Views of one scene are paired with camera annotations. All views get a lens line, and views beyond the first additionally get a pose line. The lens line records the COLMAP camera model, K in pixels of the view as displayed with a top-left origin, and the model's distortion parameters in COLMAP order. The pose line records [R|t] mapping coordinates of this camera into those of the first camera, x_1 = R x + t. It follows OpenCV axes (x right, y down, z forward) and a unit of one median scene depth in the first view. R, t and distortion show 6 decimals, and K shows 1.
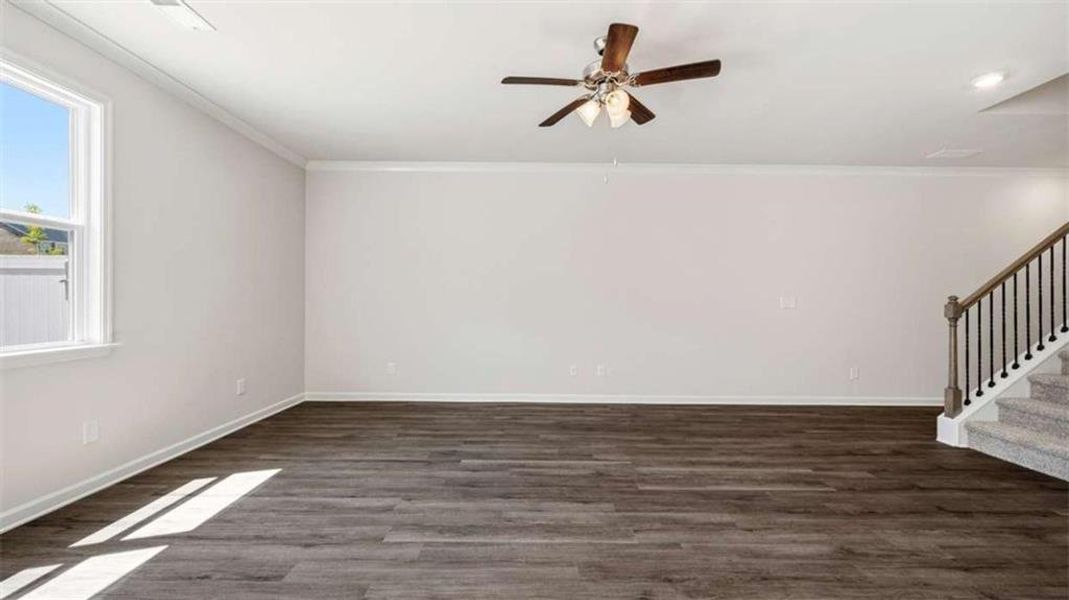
lens RADIAL K [[427.9, 0, 538.6], [0, 427.9, 300.4], [0, 0, 1]] dist [-0.001326, 0.000325]
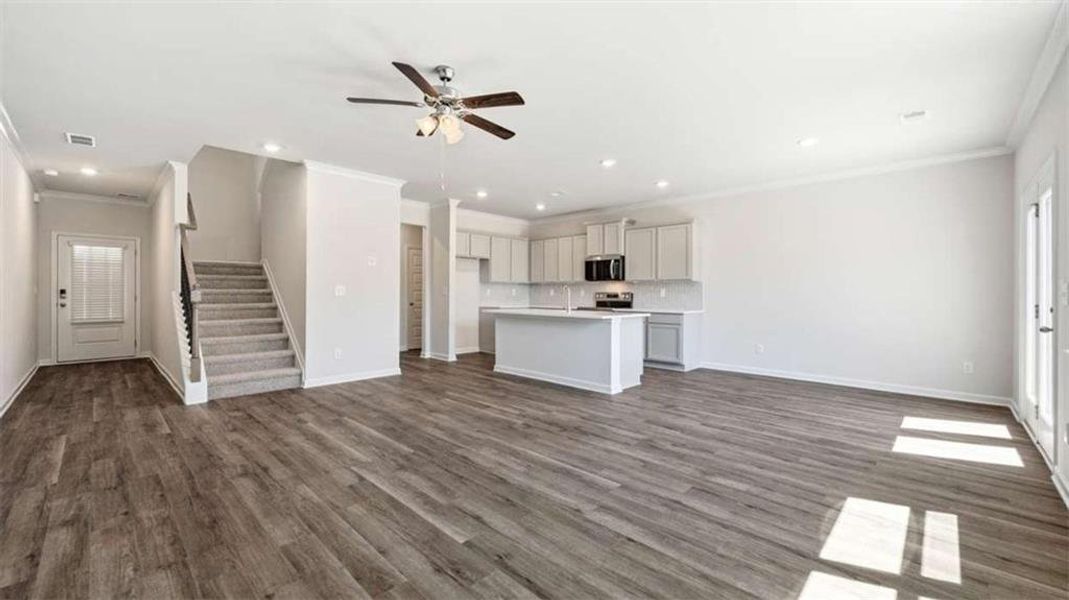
lens RADIAL K [[427.9, 0, 540.3], [0, 427.9, 290.1], [0, 0, 1]] dist [-0.001326, 0.000325]
pose [[-0.722048, -0.007074, 0.691807, -0.809790], [-0.009797, 0.999952, -0.000001, -0.003395], [-0.691774, -0.006779, -0.722082, 1.591822]]
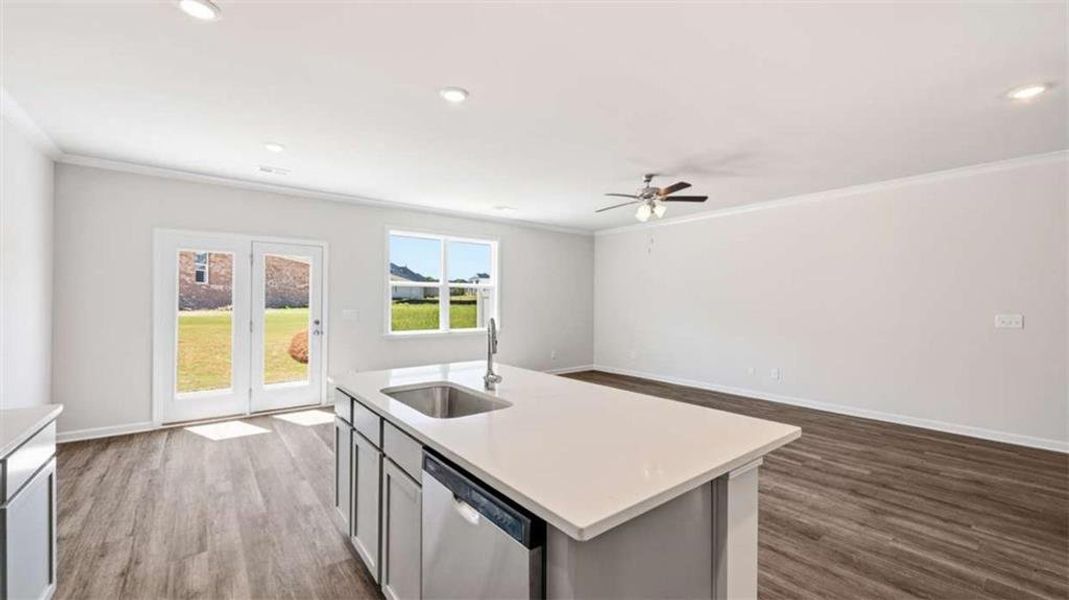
lens RADIAL K [[427.9, 0, 535.0], [0, 427.9, 291.2], [0, 0, 1]] dist [-0.001326, 0.000325]
pose [[0.611732, -0.025420, -0.790656, 1.241277], [0.001099, 0.999510, -0.031285, -0.051139], [0.791064, 0.018268, 0.611460, -0.461869]]
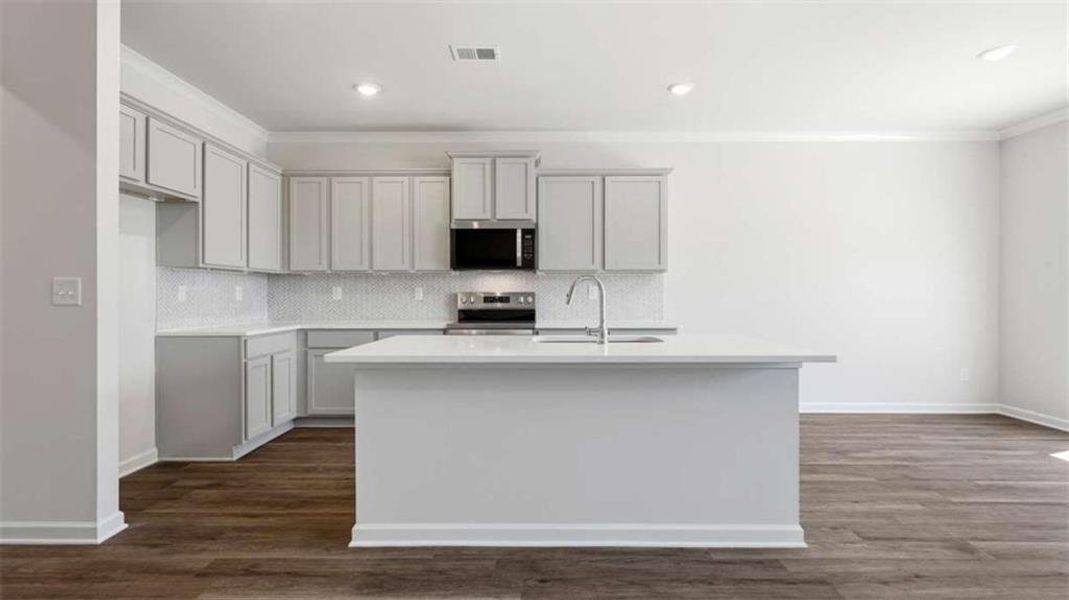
lens RADIAL K [[484.8, 0, 540.6], [0, 484.8, 296.1], [0, 0, 1]] dist [0.001034, -0.000226]
pose [[-0.999962, -0.006469, 0.005914, 0.671317], [-0.006431, 0.999958, 0.006538, 0.007407], [-0.005956, 0.006499, -0.999961, 0.895949]]
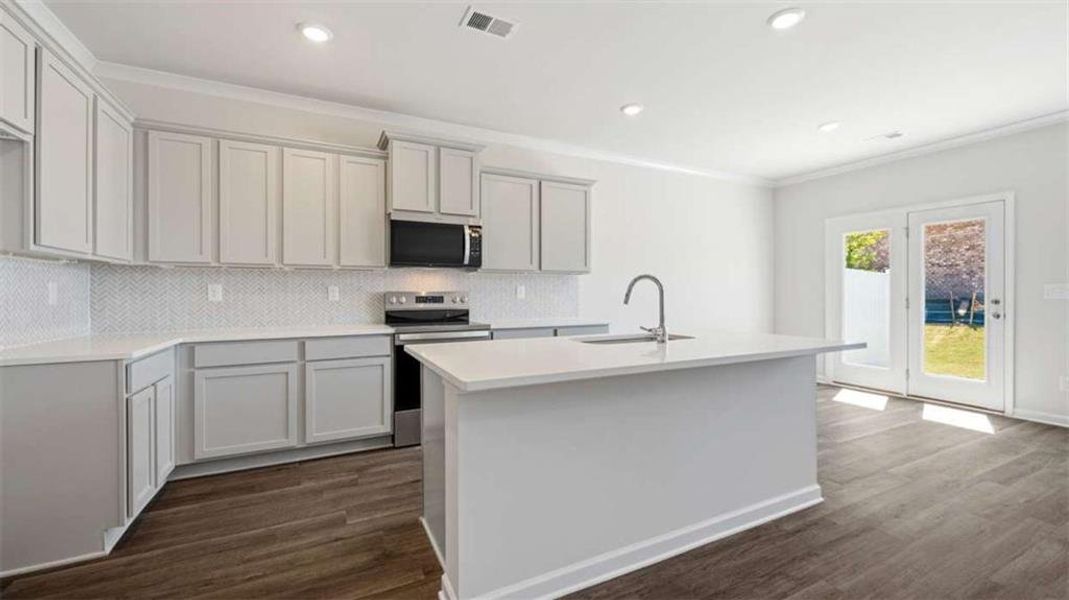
lens RADIAL K [[427.9, 0, 542.0], [0, 427.9, 291.7], [0, 0, 1]] dist [-0.001326, 0.000325]
pose [[-0.894347, -0.006924, -0.447321, 1.141756], [-0.005557, 0.999975, -0.004367, 0.010489], [0.447340, -0.001420, -0.894363, 0.603861]]
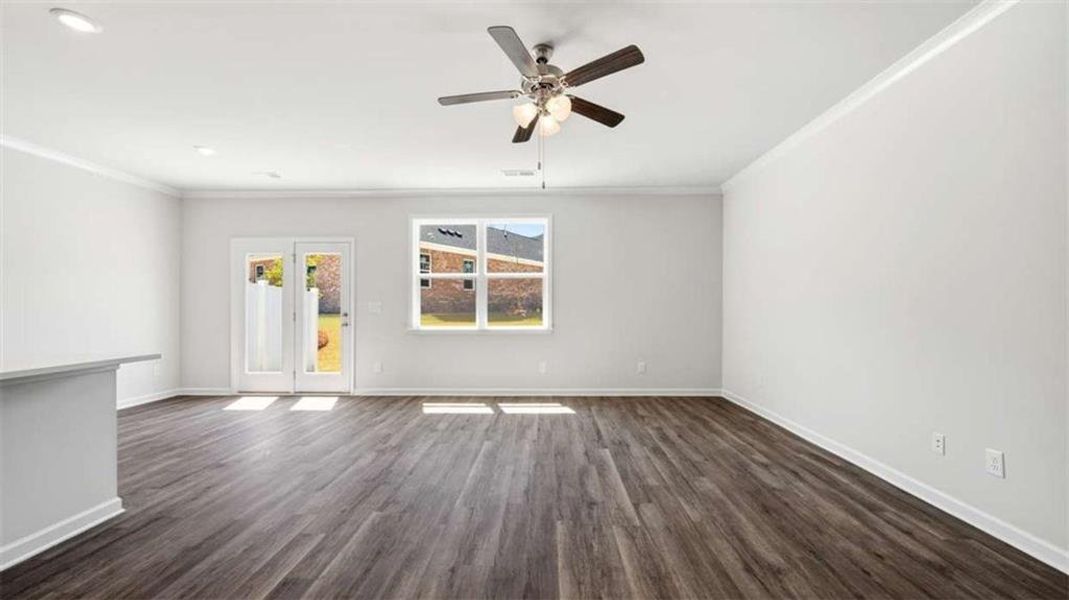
lens RADIAL K [[427.9, 0, 533.1], [0, 427.9, 302.9], [0, 0, 1]] dist [-0.001326, 0.000325]
pose [[-0.033342, -0.017067, -0.999298, 1.108005], [-0.000127, 0.999854, -0.017073, 0.008986], [0.999444, -0.000442, -0.033340, 0.970009]]
